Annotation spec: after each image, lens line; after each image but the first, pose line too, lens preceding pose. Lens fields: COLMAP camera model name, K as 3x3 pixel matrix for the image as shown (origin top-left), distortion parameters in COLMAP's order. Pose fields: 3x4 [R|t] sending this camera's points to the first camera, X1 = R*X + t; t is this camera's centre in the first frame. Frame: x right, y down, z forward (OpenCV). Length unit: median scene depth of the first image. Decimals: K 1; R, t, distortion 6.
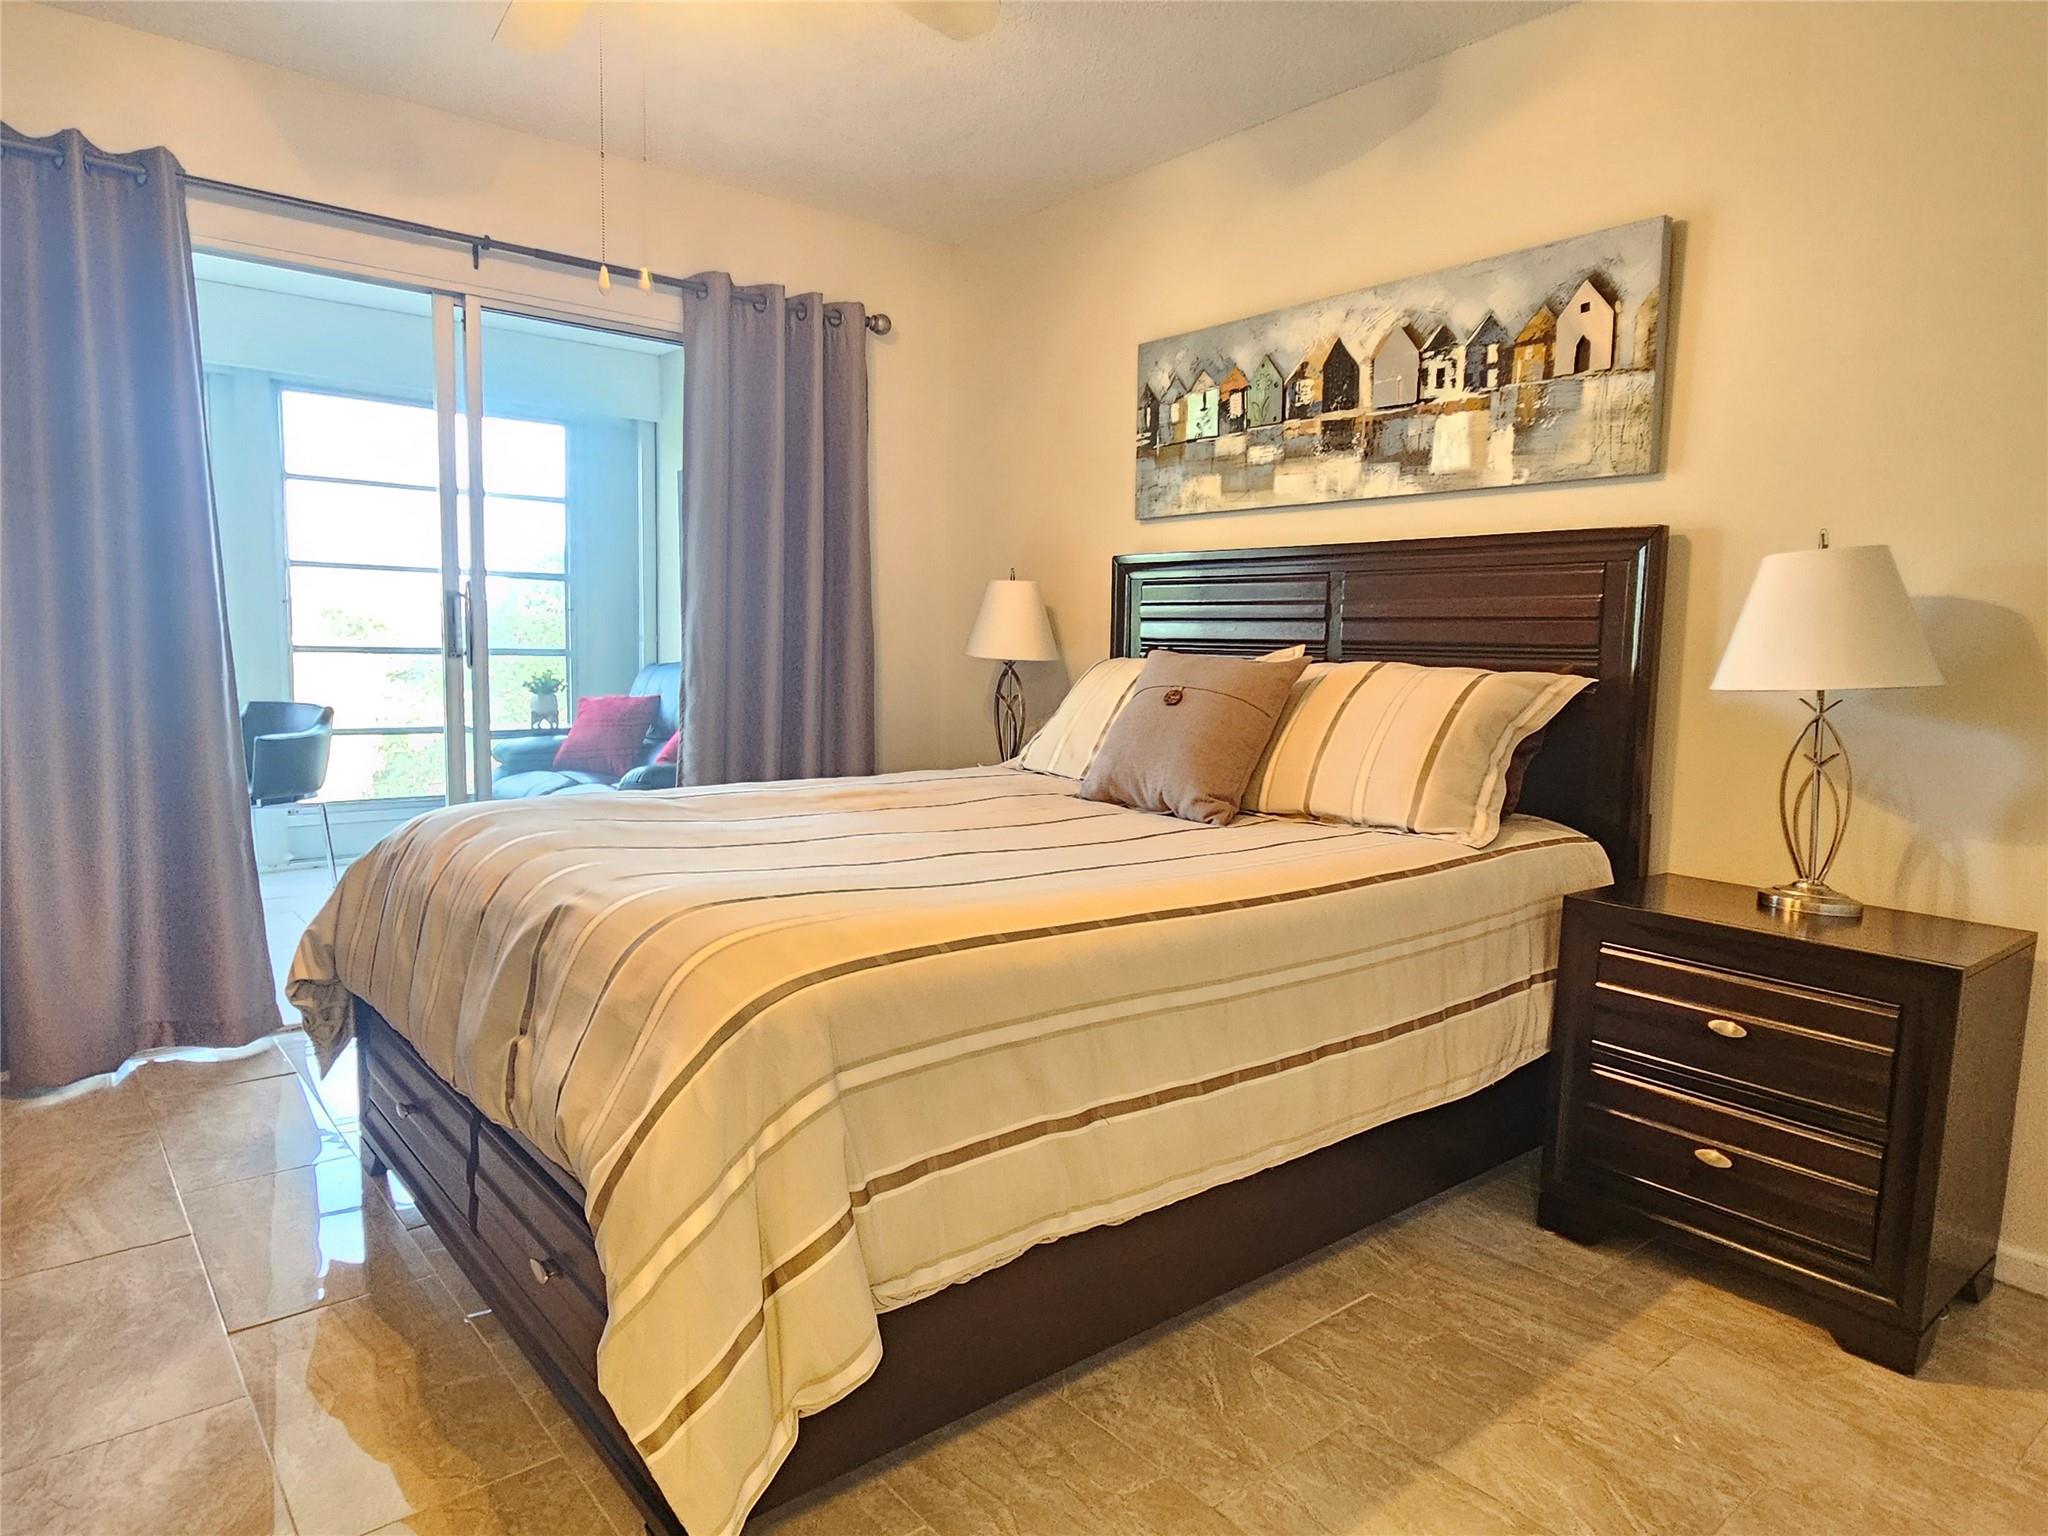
lens RADIAL K [[1258.7, 0, 1020.5], [0, 1258.7, 775.2], [0, 0, 1]] dist [0.006360, -0.001552]
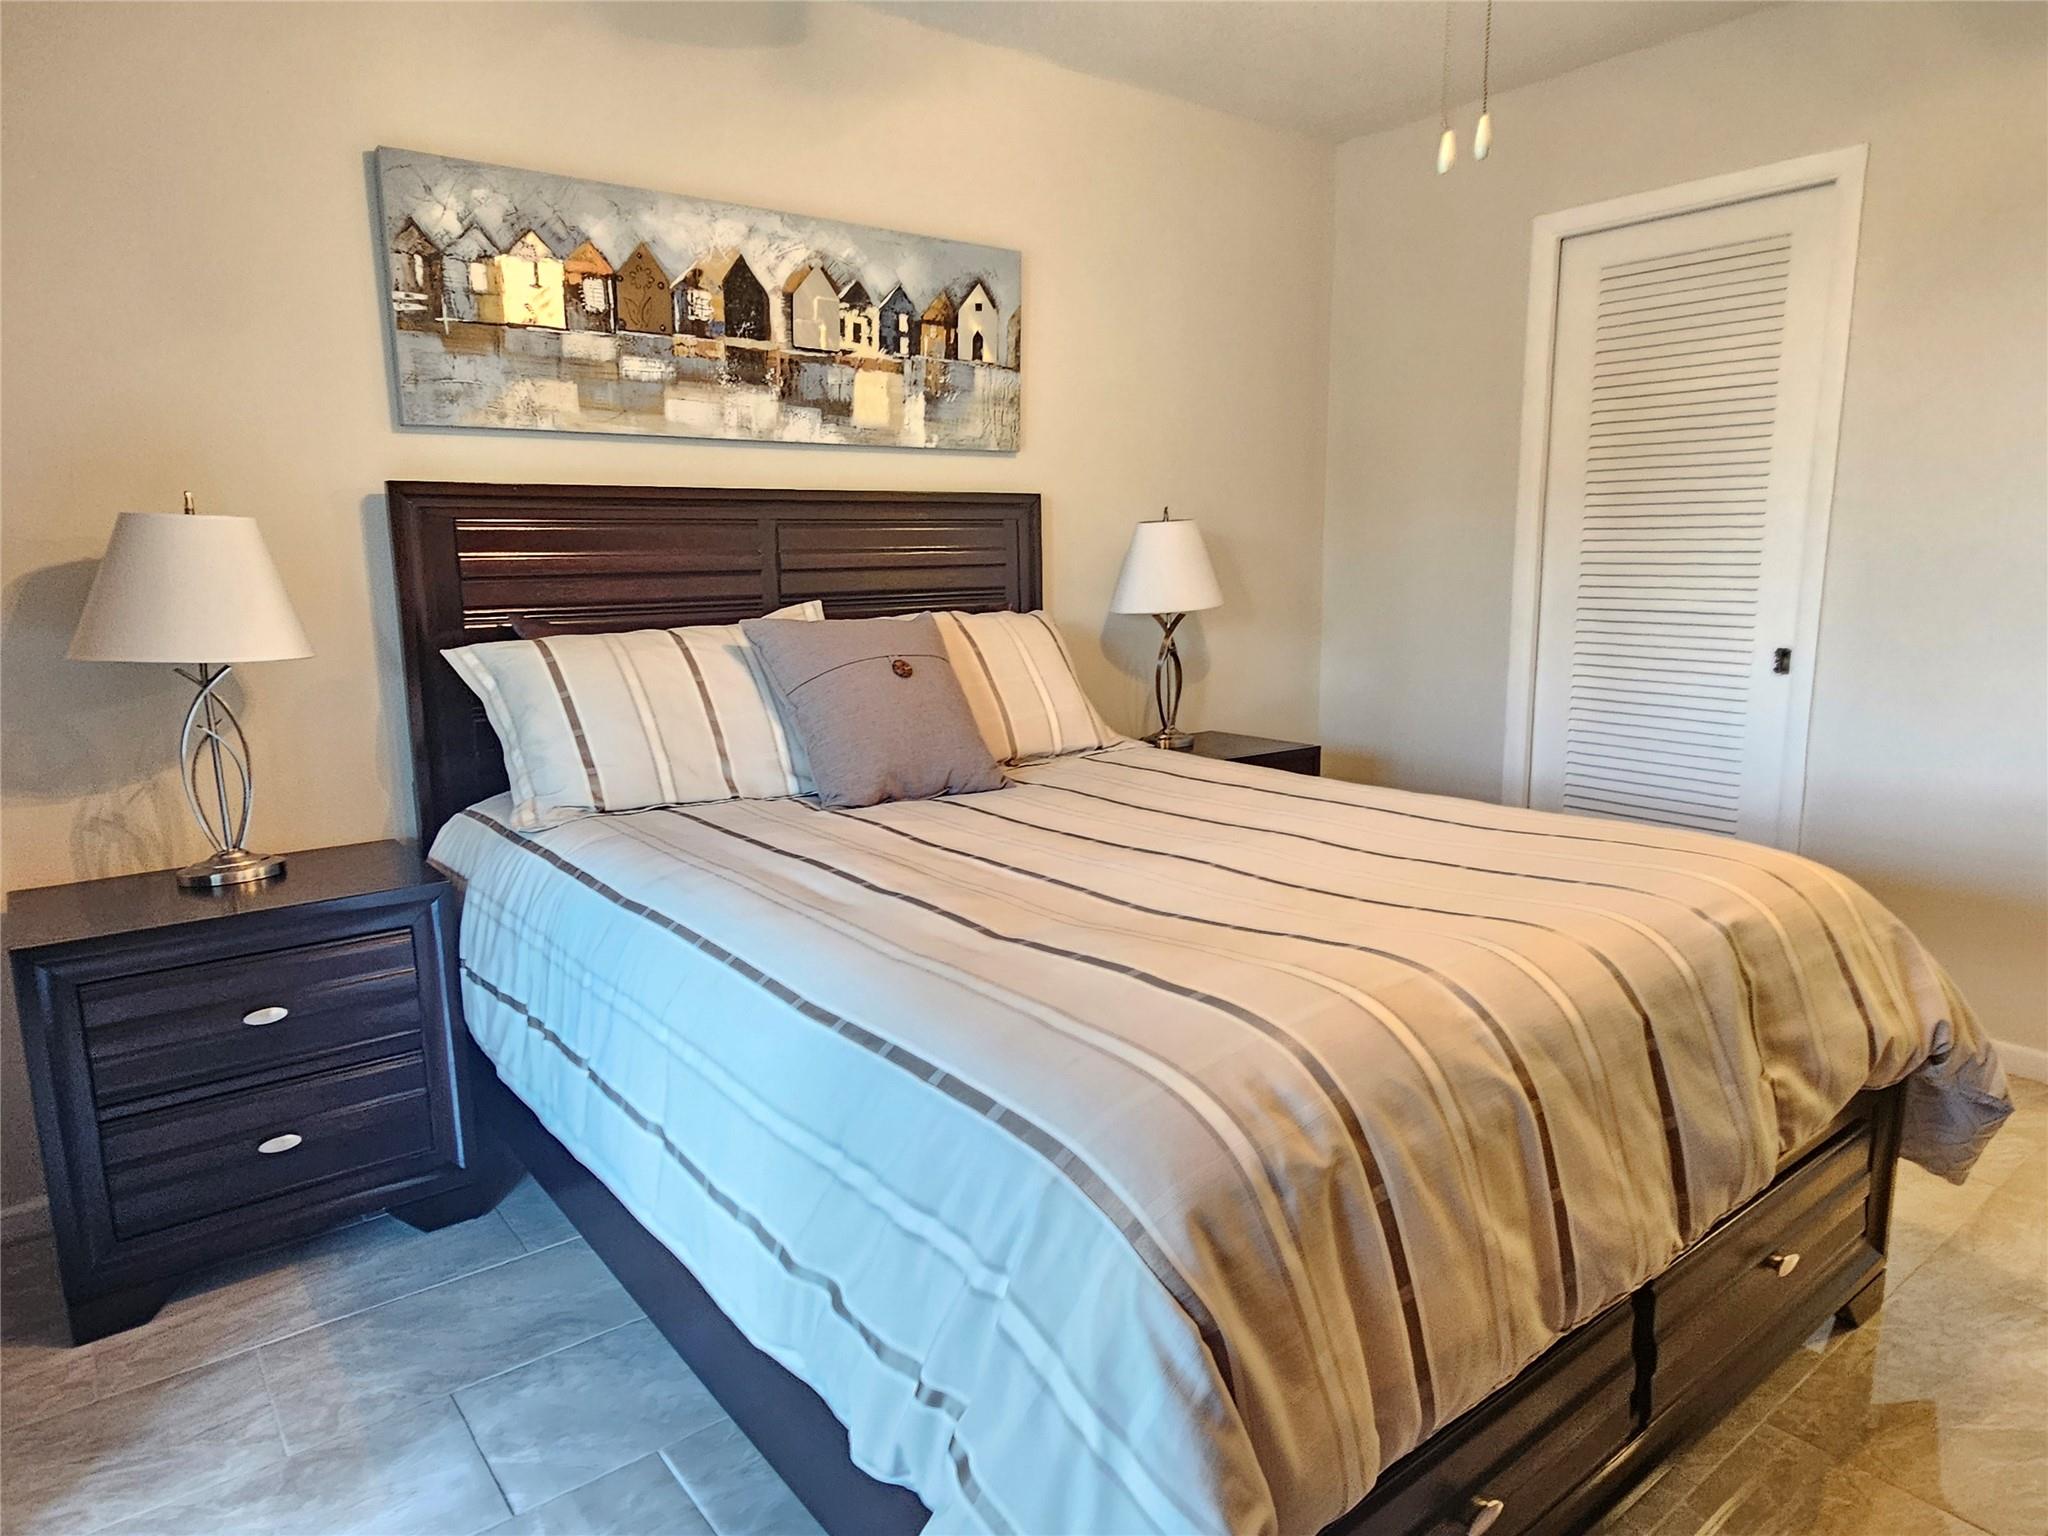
lens RADIAL K [[1258.7, 0, 1013.6], [0, 1258.7, 761.0], [0, 0, 1]] dist [0.006360, -0.001552]
pose [[0.005542, -0.161514, 0.986855, -0.685963], [0.142838, 0.976878, 0.159079, -0.113611], [-0.989731, 0.140079, 0.028484, 0.842510]]
